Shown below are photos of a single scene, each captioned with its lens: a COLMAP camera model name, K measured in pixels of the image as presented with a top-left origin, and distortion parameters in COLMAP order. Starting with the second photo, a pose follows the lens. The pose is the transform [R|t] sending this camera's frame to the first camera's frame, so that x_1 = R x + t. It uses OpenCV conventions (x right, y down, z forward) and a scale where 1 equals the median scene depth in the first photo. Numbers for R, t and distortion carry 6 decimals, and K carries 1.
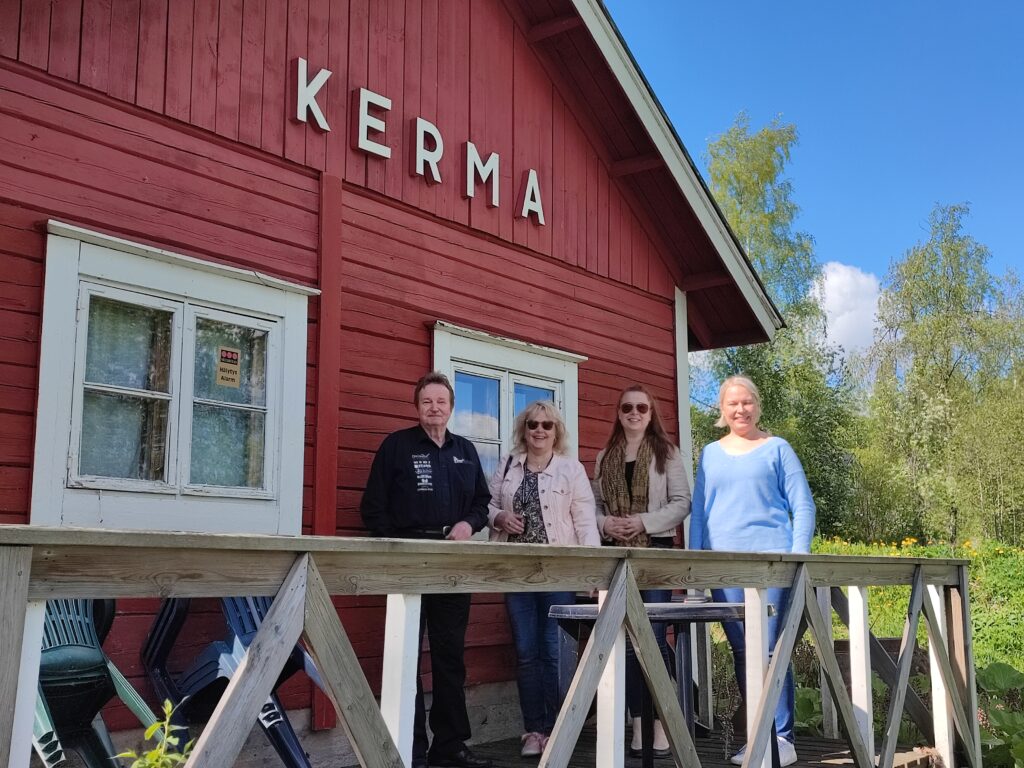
lens RADIAL K [[1177.1, 0, 512.0], [0, 1177.1, 384.0], [0, 0, 1]] dist [-0.007880, -0.008923]
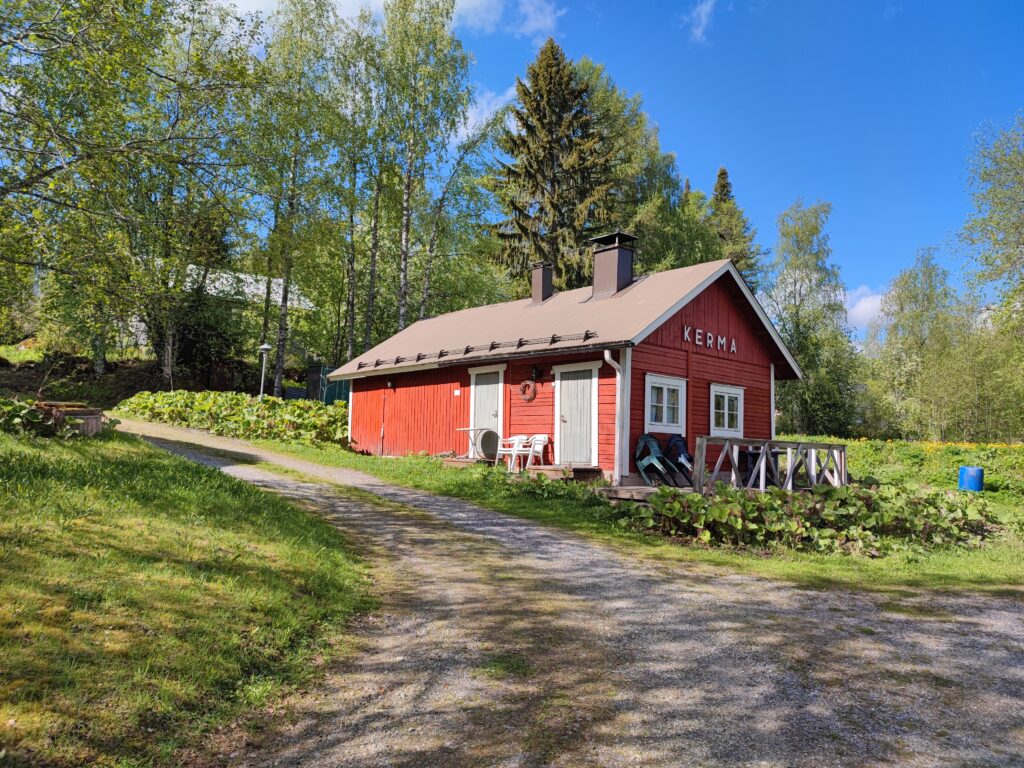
lens RADIAL K [[682.2, 0, 512.0], [0, 682.2, 384.0], [0, 0, 1]] dist [0.002251, 0.001599]
pose [[0.979694, 0.016798, -0.199795, -0.247128], [-0.002828, 0.997543, 0.070002, -0.195570], [0.200480, -0.068015, 0.977334, -1.343696]]
